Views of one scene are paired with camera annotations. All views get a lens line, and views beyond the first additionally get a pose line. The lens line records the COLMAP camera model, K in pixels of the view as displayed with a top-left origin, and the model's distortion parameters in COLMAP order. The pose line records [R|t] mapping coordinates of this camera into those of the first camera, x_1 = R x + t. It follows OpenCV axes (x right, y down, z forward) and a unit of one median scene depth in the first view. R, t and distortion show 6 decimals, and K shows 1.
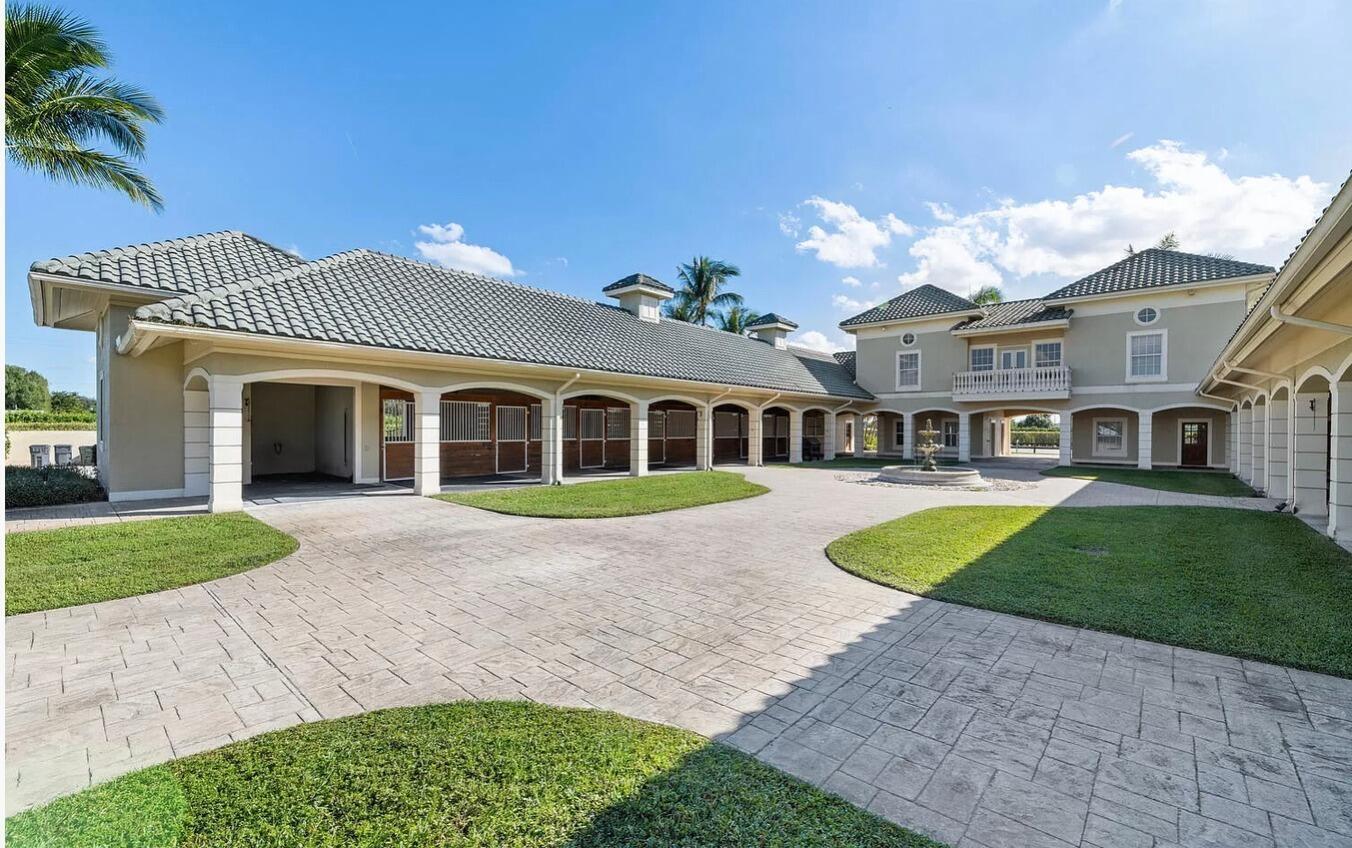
lens RADIAL K [[557.3, 0, 678.6], [0, 557.3, 431.9], [0, 0, 1]] dist [-0.011874, 0.000655]
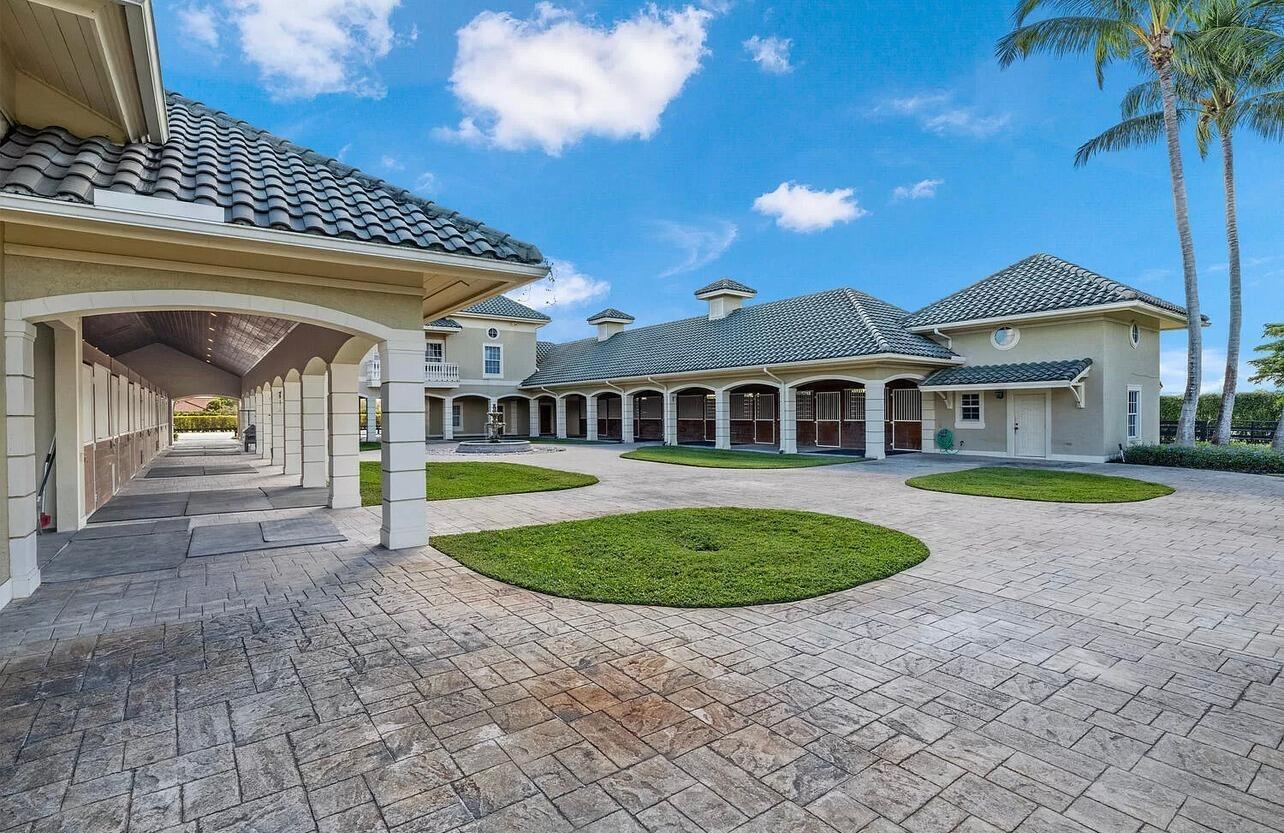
lens RADIAL K [[601.8, 0, 654.7], [0, 601.8, 414.5], [0, 0, 1]] dist [0.005178, 0.000083]
pose [[0.208115, -0.013929, 0.978005, -0.616674], [0.014599, 0.999831, 0.011133, -0.005545], [-0.977995, 0.011961, 0.208284, 0.245215]]
